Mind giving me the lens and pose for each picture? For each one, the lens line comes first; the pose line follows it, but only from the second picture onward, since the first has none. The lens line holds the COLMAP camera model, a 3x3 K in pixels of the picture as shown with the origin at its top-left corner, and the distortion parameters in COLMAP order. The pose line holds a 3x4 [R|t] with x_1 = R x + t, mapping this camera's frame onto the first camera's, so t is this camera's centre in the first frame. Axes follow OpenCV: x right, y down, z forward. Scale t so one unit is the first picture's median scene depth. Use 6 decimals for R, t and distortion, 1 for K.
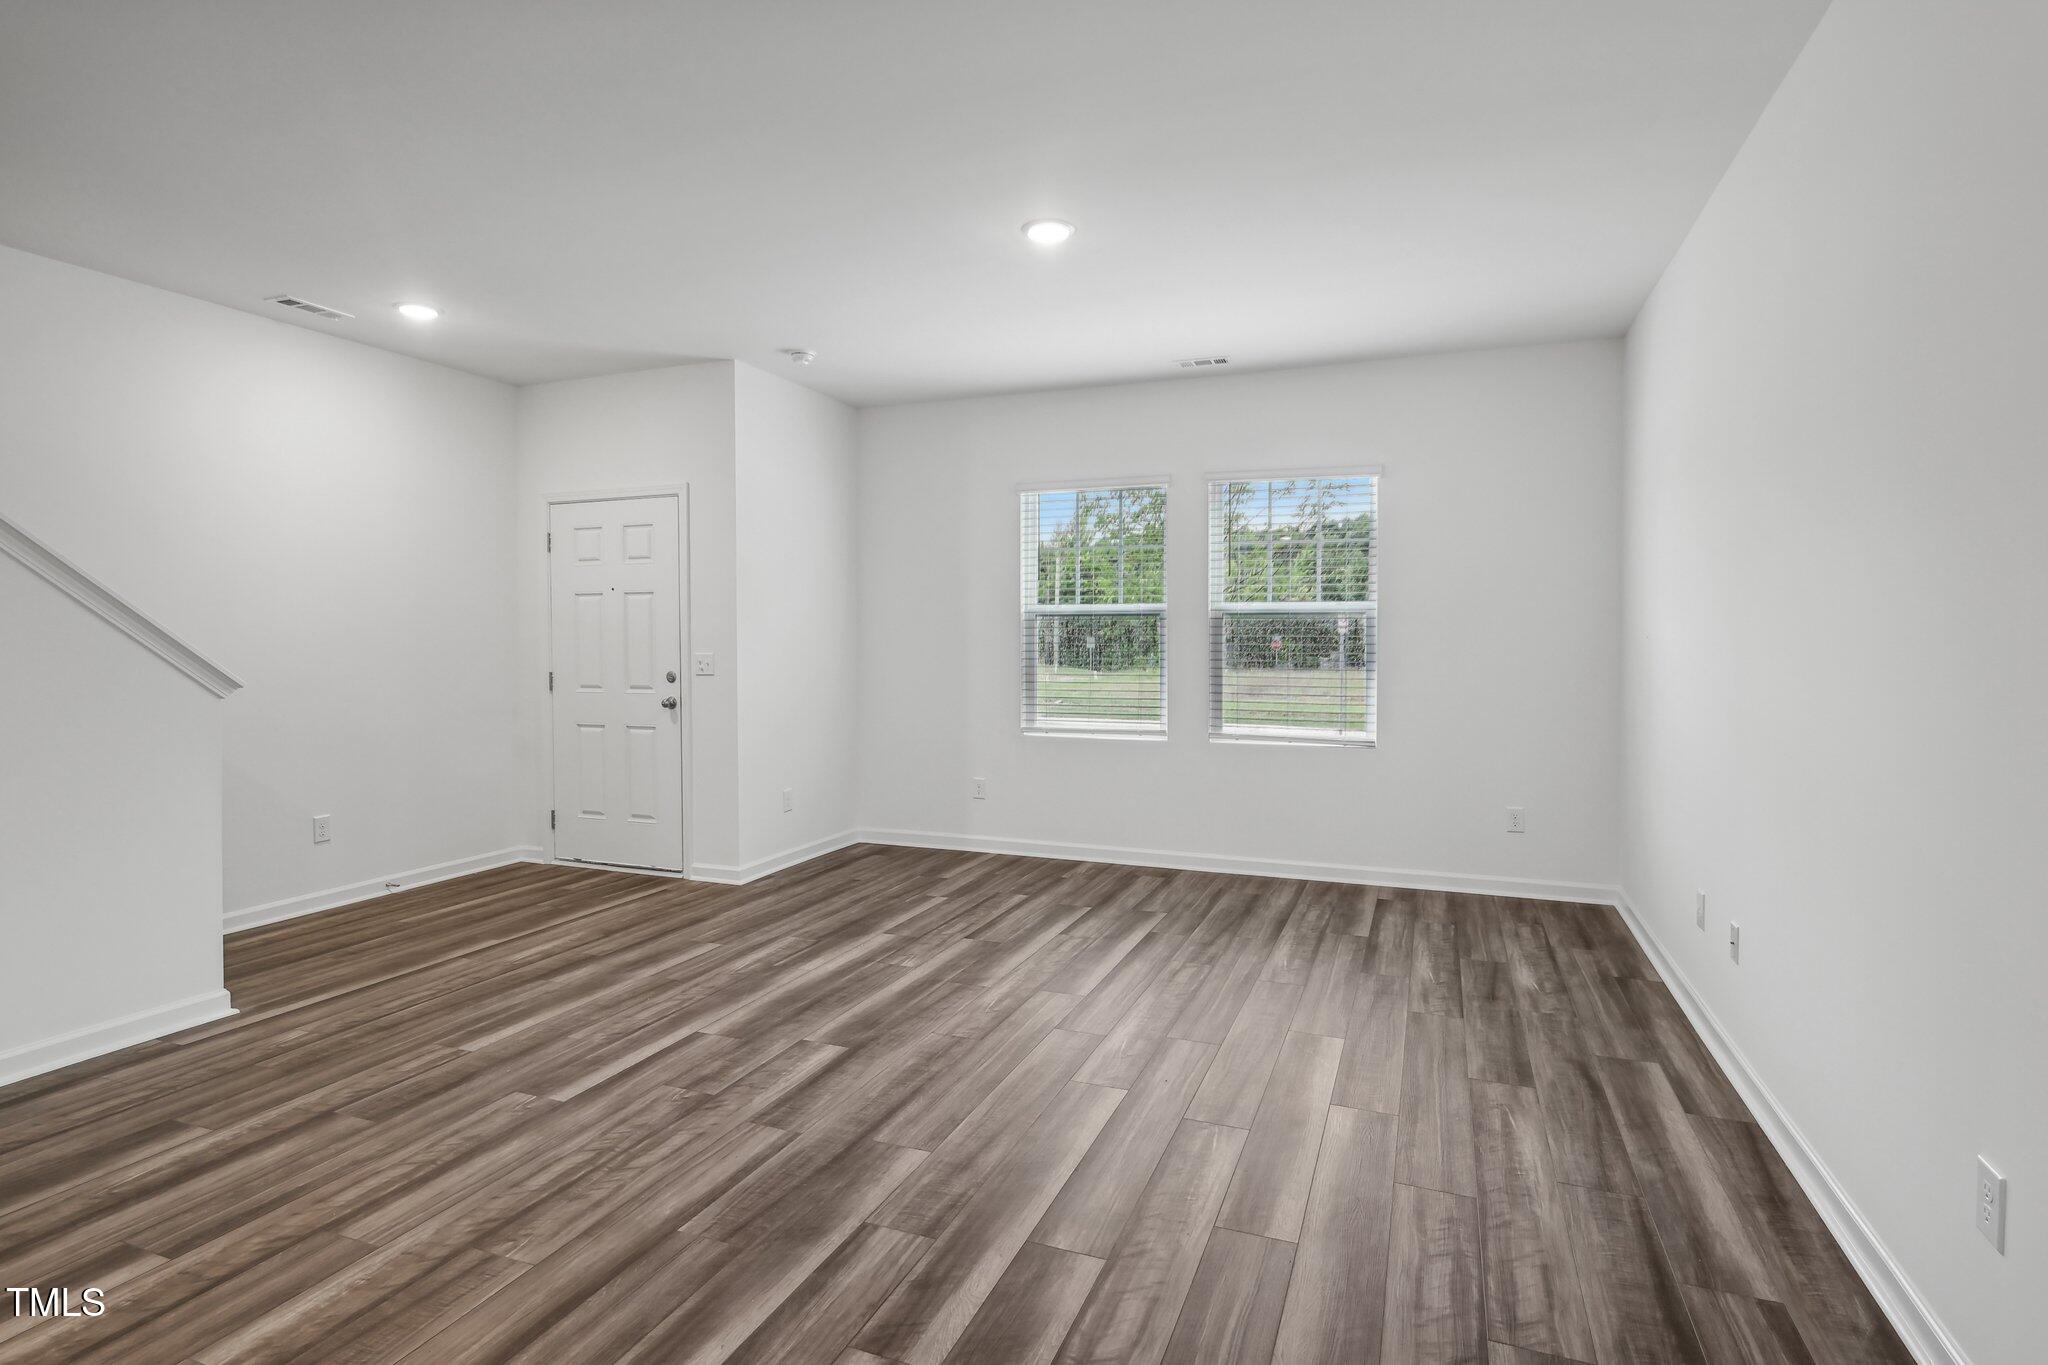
lens RADIAL K [[1028.9, 0, 1044.1], [0, 1028.9, 656.5], [0, 0, 1]] dist [0.001023, 0.000327]
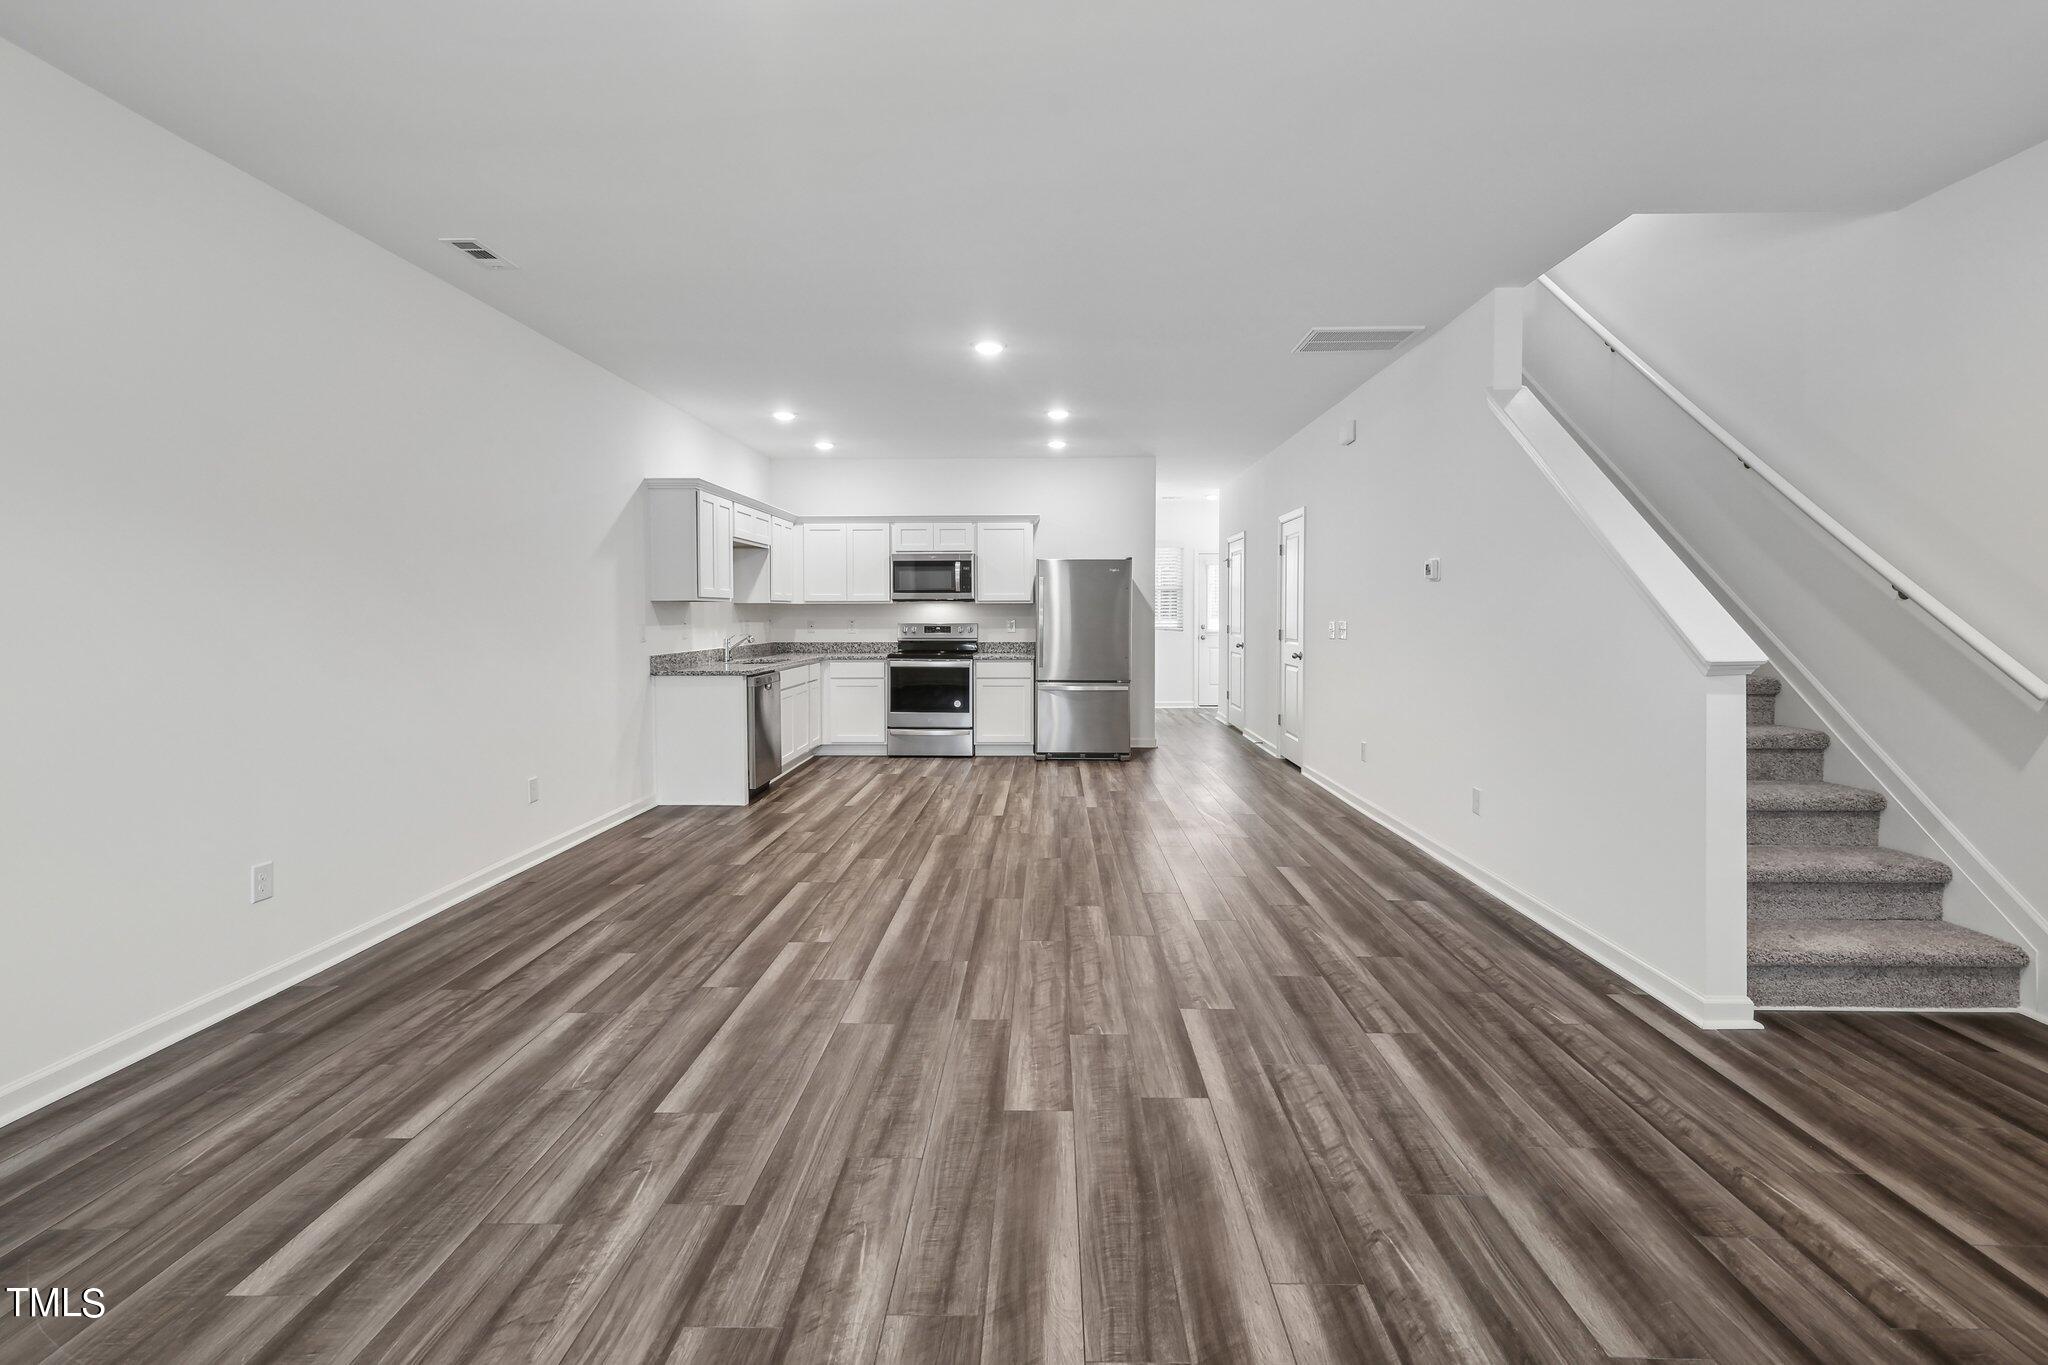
lens RADIAL K [[911.0, 0, 1014.8], [0, 911.0, 609.6], [0, 0, 1]] dist [0.000834, -0.000700]
pose [[-0.947340, 0.001513, -0.320225, 0.030975], [-0.002426, 0.999926, 0.011901, -0.023603], [0.320219, 0.012051, -0.947267, 1.550936]]
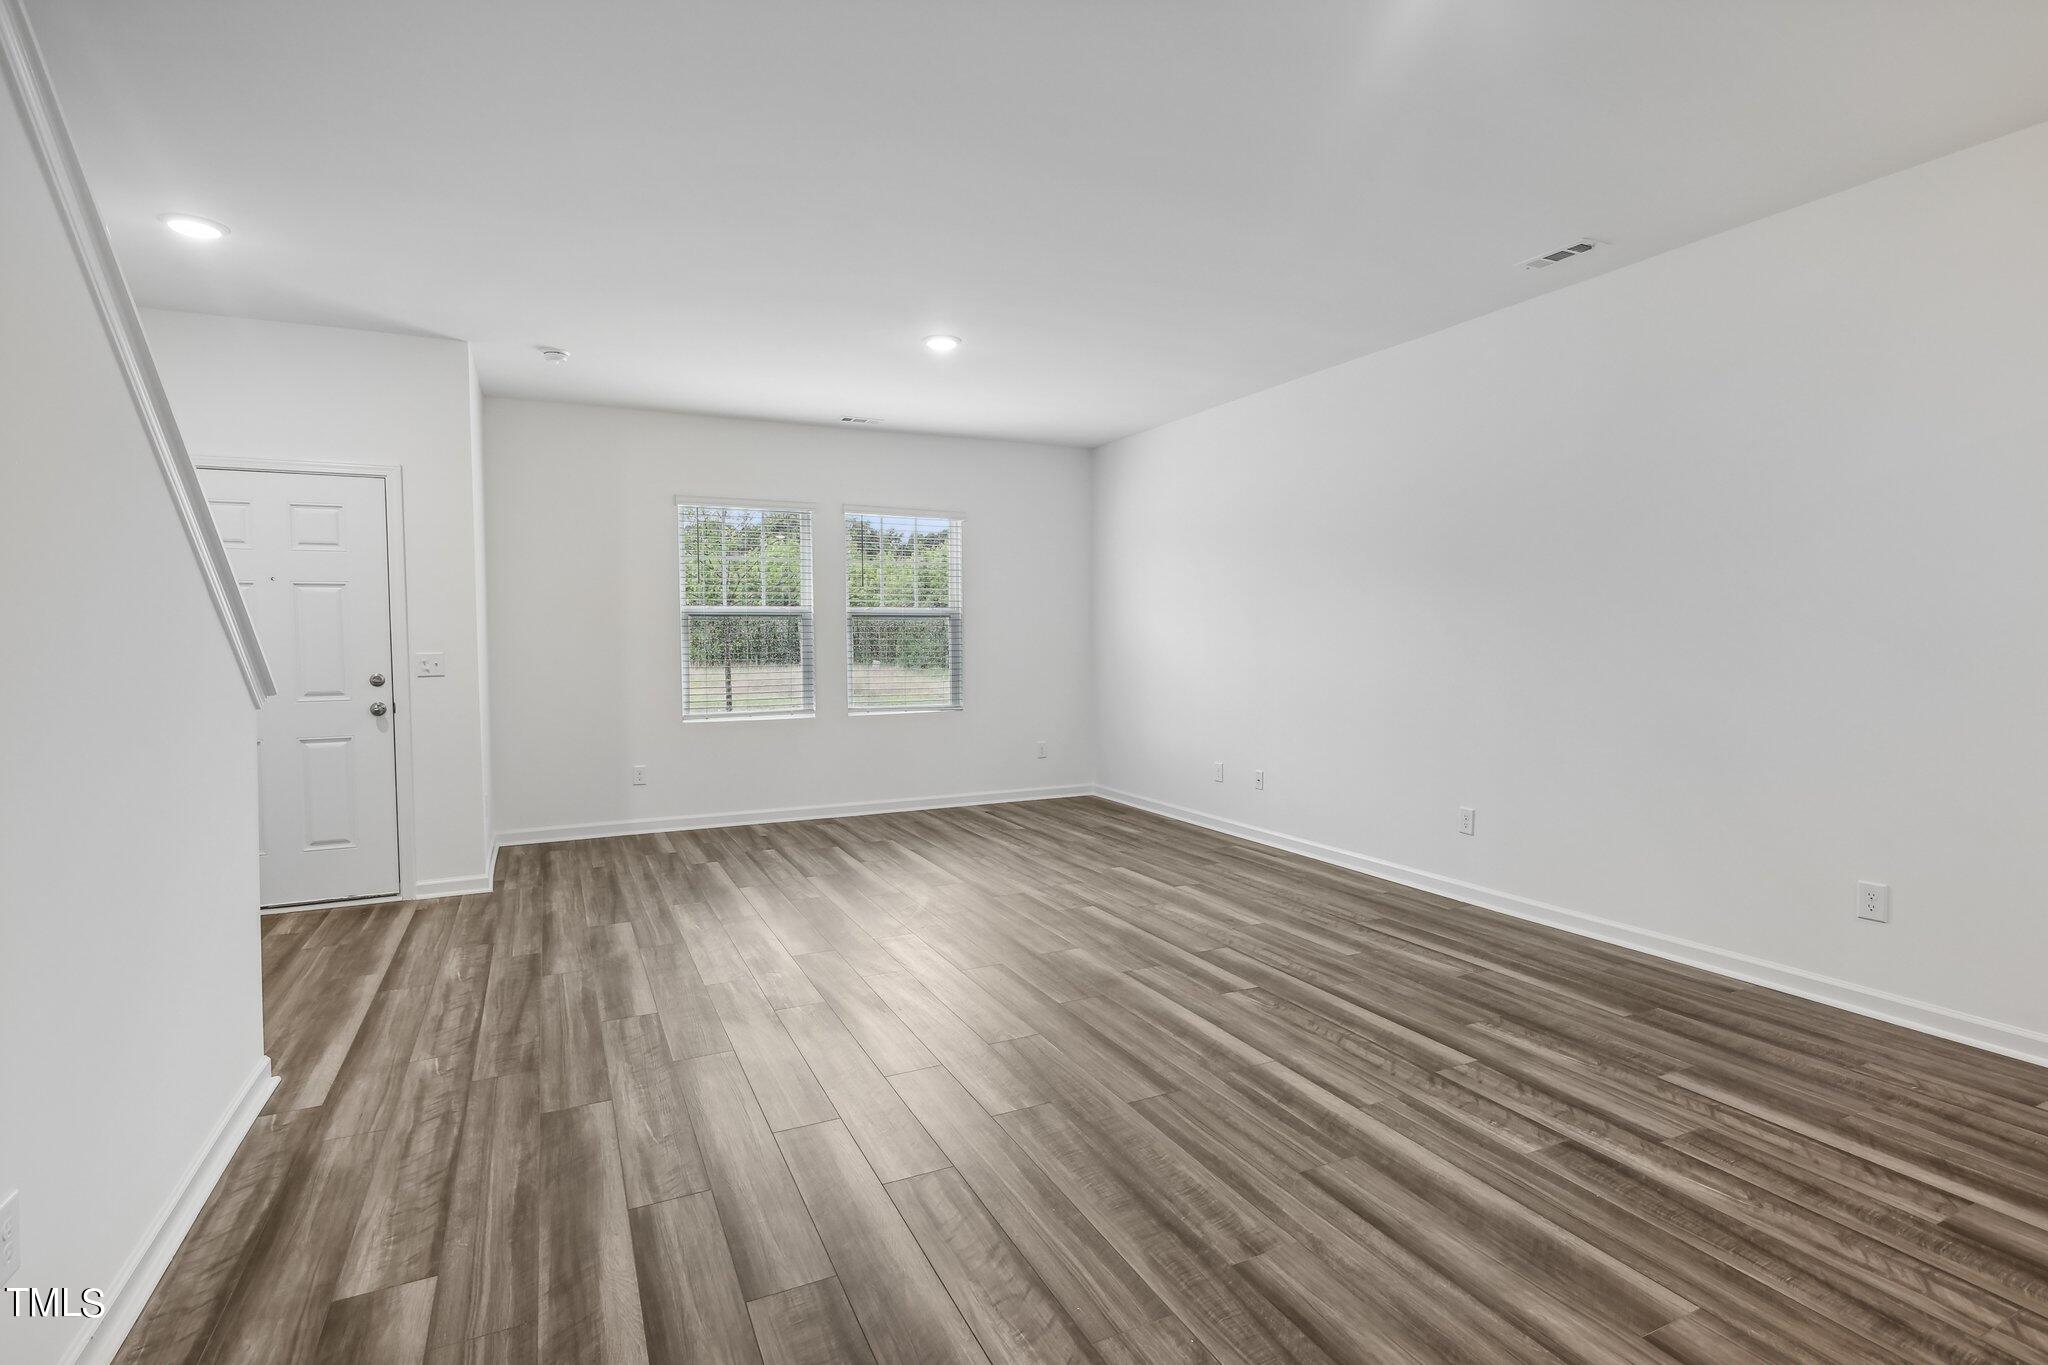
lens RADIAL K [[985.4, 0, 1038.1], [0, 985.4, 675.3], [0, 0, 1]] dist [0.000725, -0.000263]
pose [[0.676451, -0.035156, 0.735648, -0.945427], [0.020046, 0.999369, 0.029326, 0.003042], [-0.736215, -0.005090, 0.676729, -0.003691]]
